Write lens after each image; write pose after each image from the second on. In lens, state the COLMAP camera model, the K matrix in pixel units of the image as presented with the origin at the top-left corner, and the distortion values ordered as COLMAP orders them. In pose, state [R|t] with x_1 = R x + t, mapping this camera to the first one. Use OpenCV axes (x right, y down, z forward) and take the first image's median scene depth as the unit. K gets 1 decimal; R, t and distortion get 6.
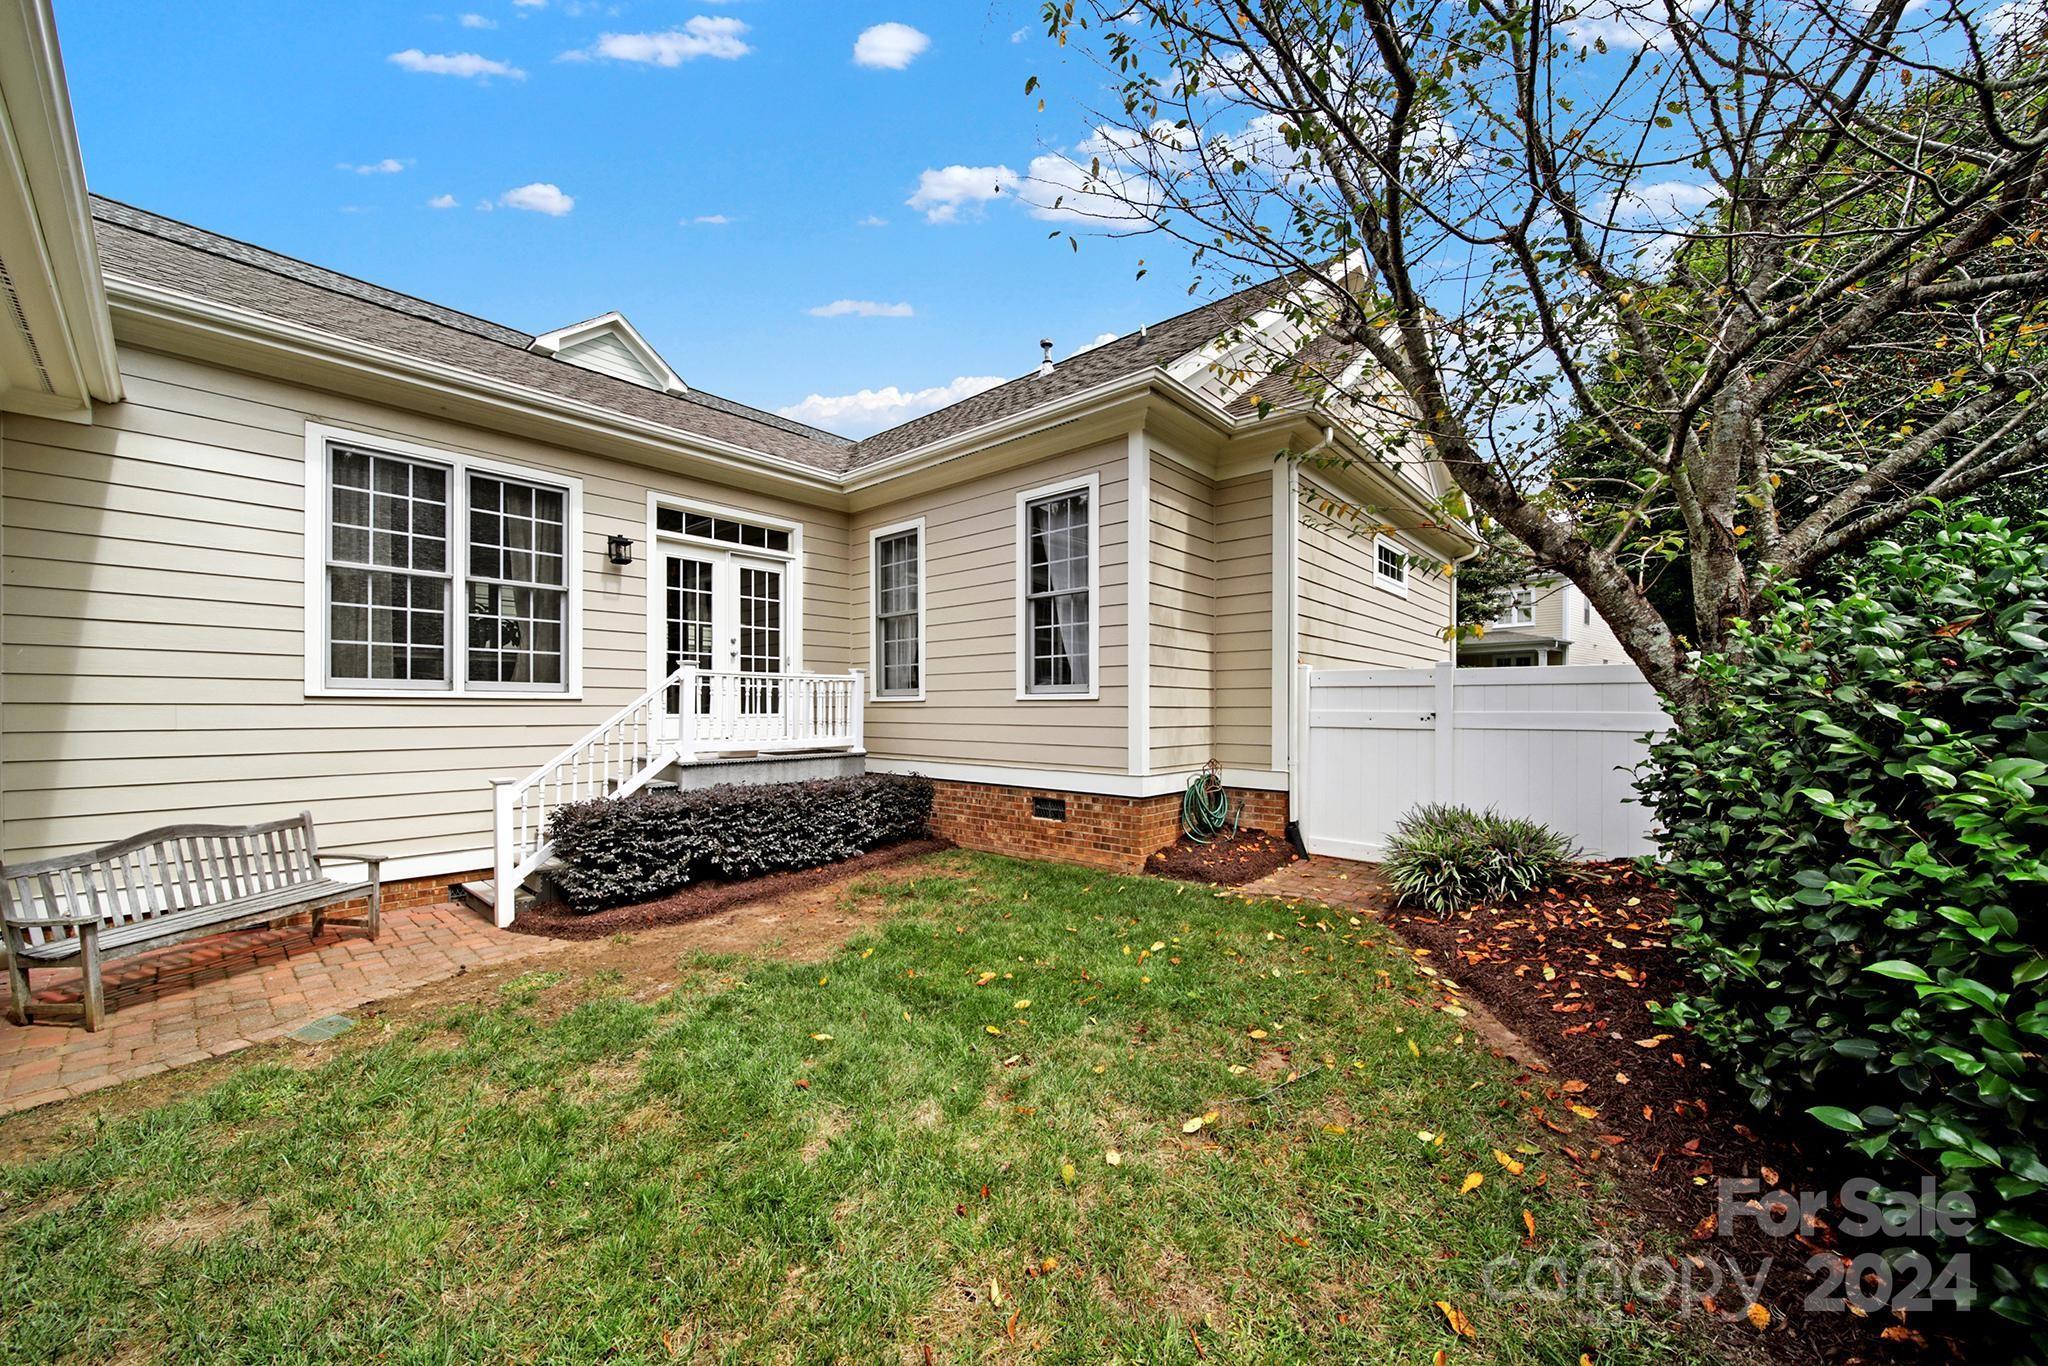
lens RADIAL K [[766.9, 0, 1028.6], [0, 766.9, 711.2], [0, 0, 1]] dist [-0.000007, -0.000181]
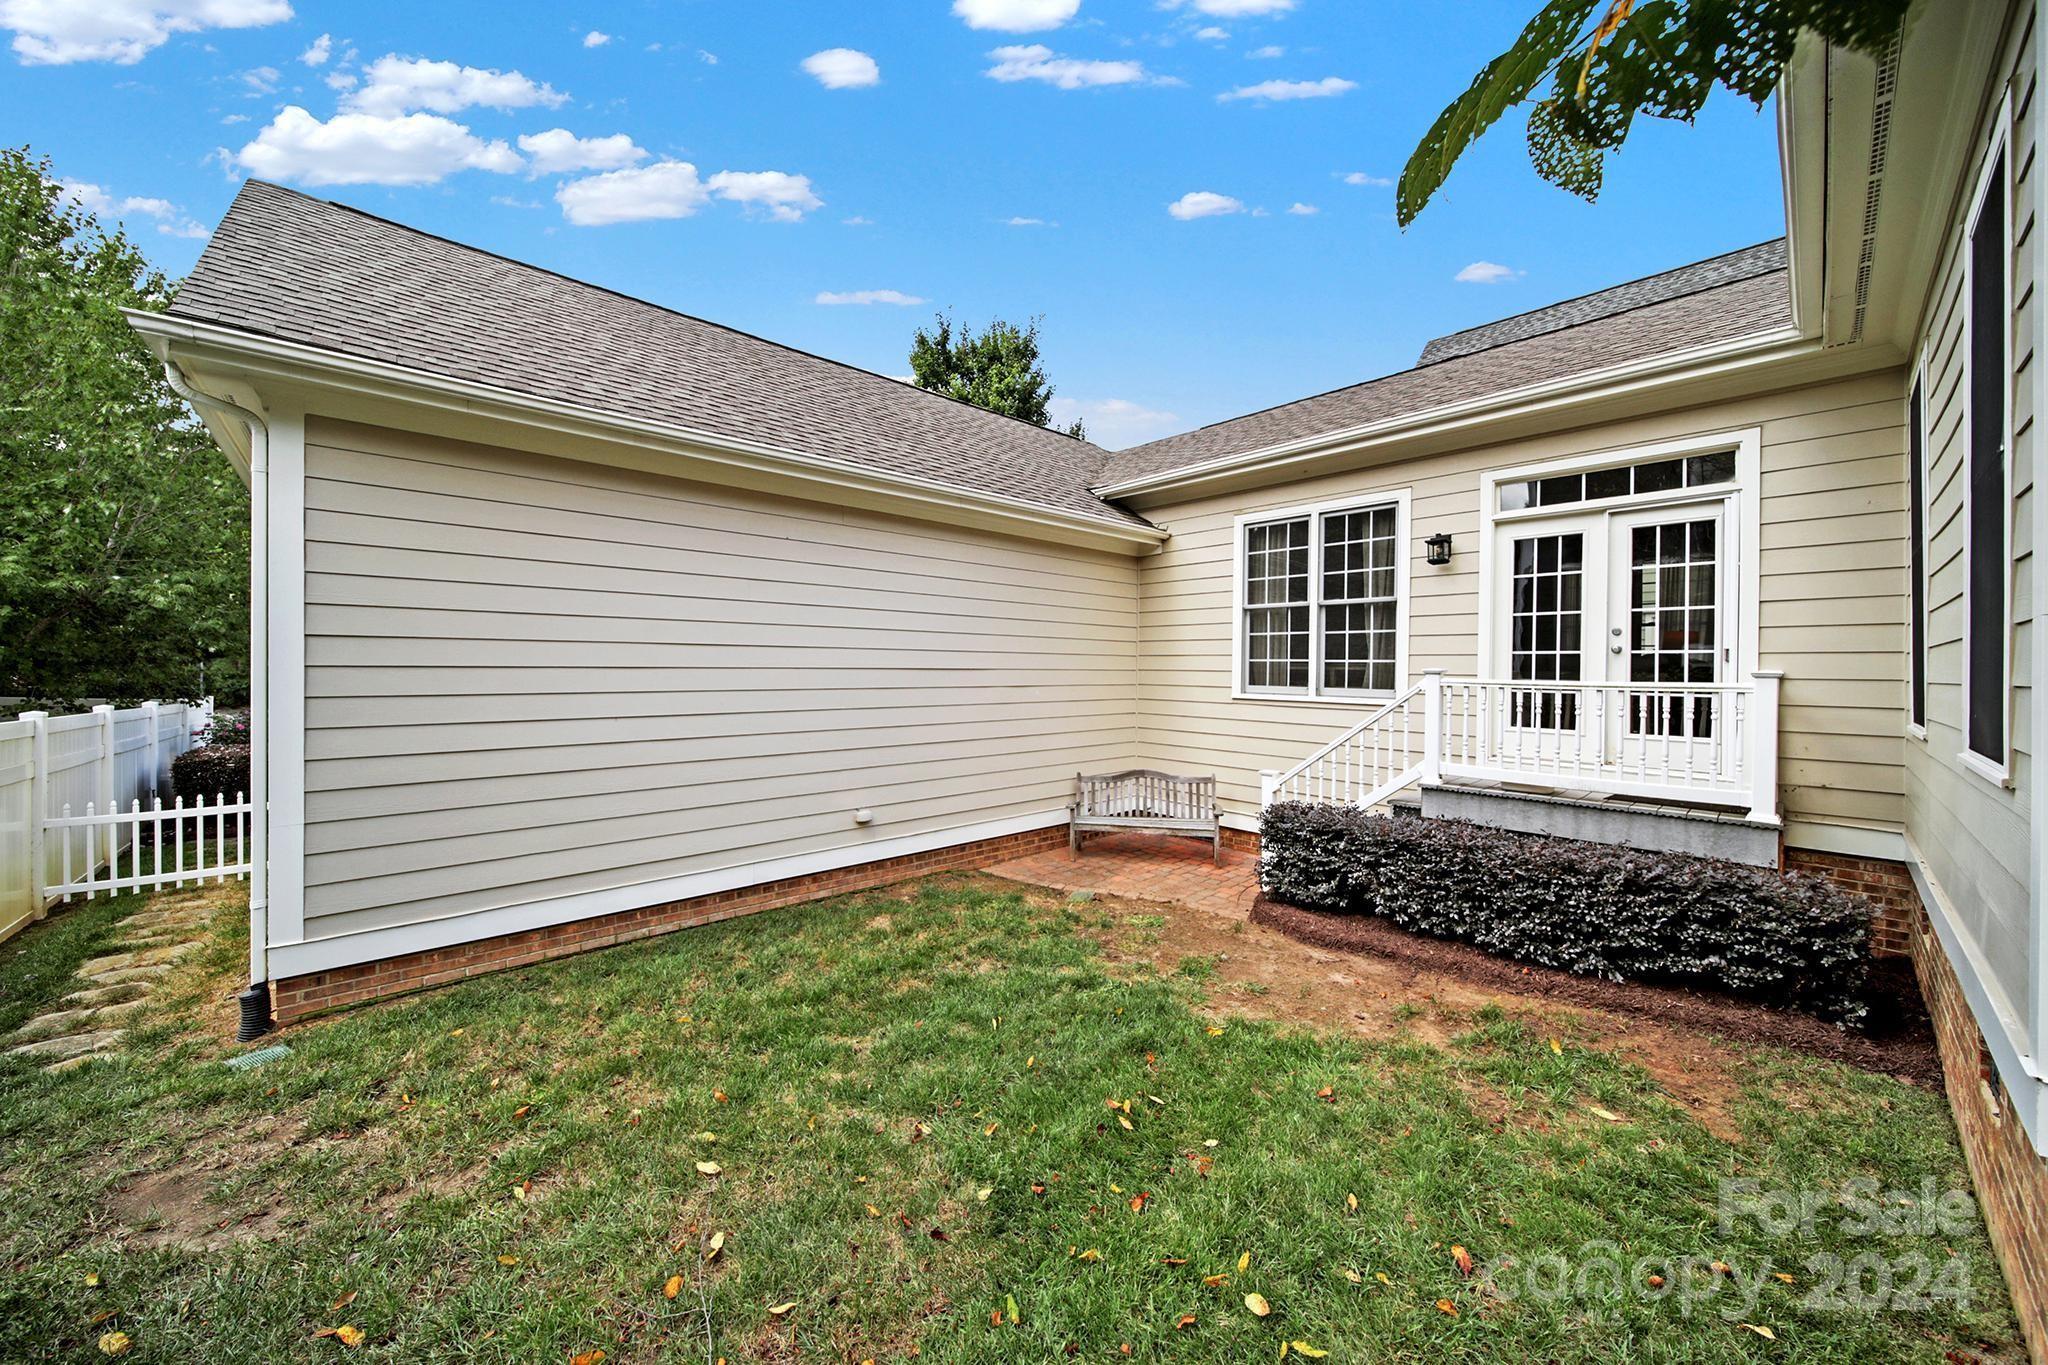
lens RADIAL K [[744.7, 0, 1029.1], [0, 744.7, 661.9], [0, 0, 1]] dist [0.000671, -0.000376]
pose [[-0.128206, -0.008997, -0.991707, 0.494855], [-0.012614, 0.999893, -0.007440, -0.065860], [0.991667, 0.011555, -0.128306, 0.696791]]
